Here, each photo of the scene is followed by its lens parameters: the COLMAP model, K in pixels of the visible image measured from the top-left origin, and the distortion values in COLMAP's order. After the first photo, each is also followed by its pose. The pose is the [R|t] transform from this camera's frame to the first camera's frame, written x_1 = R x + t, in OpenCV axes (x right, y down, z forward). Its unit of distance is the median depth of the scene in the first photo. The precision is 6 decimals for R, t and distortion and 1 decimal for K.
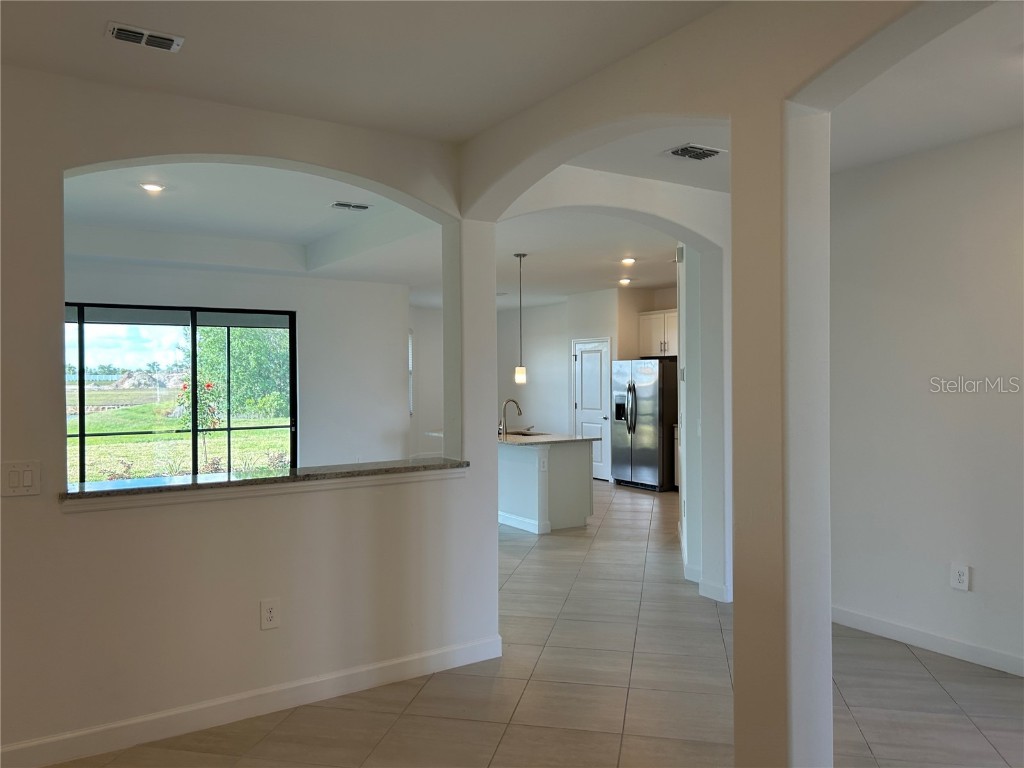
lens RADIAL K [[774.6, 0, 506.1], [0, 774.6, 388.5], [0, 0, 1]] dist [0.061278, -0.063817]
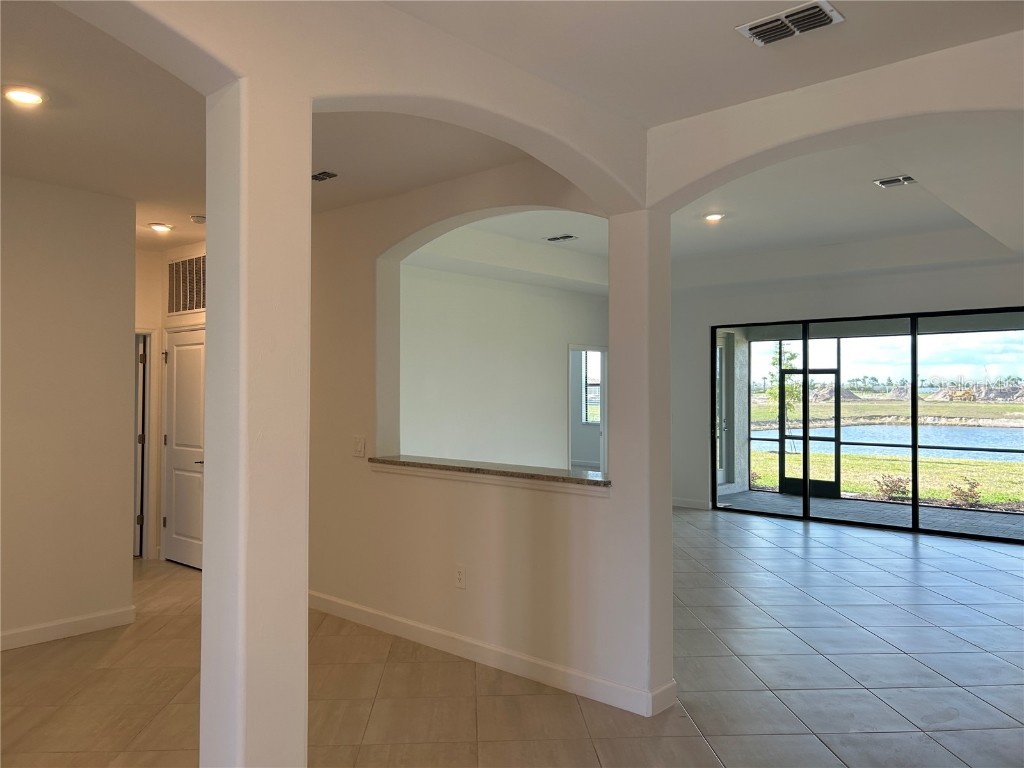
lens RADIAL K [[774.6, 0, 516.1], [0, 774.6, 380.8], [0, 0, 1]] dist [0.061278, -0.063817]
pose [[0.255913, -0.005347, -0.966685, 0.376565], [-0.018134, 0.999782, -0.010330, -0.005579], [0.966530, 0.020174, 0.255760, 0.307288]]
